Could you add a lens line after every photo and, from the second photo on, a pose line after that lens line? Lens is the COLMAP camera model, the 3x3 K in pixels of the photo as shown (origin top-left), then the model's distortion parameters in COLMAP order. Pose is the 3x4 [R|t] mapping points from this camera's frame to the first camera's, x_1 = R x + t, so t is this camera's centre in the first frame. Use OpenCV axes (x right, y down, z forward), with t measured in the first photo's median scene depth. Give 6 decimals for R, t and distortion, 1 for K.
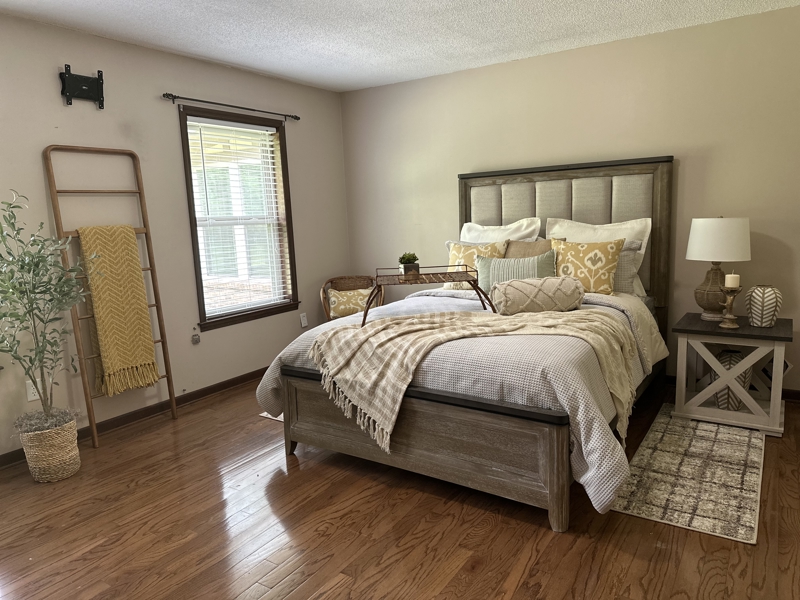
lens RADIAL K [[557.7, 0, 400.0], [0, 557.7, 300.0], [0, 0, 1]] dist [0.109244, -0.125487]
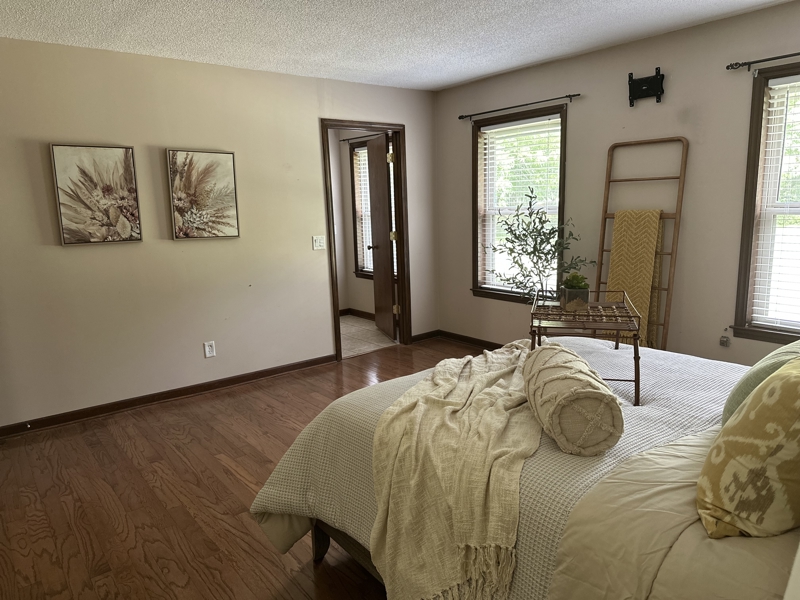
lens RADIAL K [[557.7, 0, 400.0], [0, 557.7, 300.0], [0, 0, 1]] dist [0.109244, -0.125487]
pose [[-0.296645, 0.207898, -0.932084, 0.723215], [-0.112404, 0.961631, 0.250263, -0.190551], [0.948350, 0.179009, -0.261894, 0.892884]]
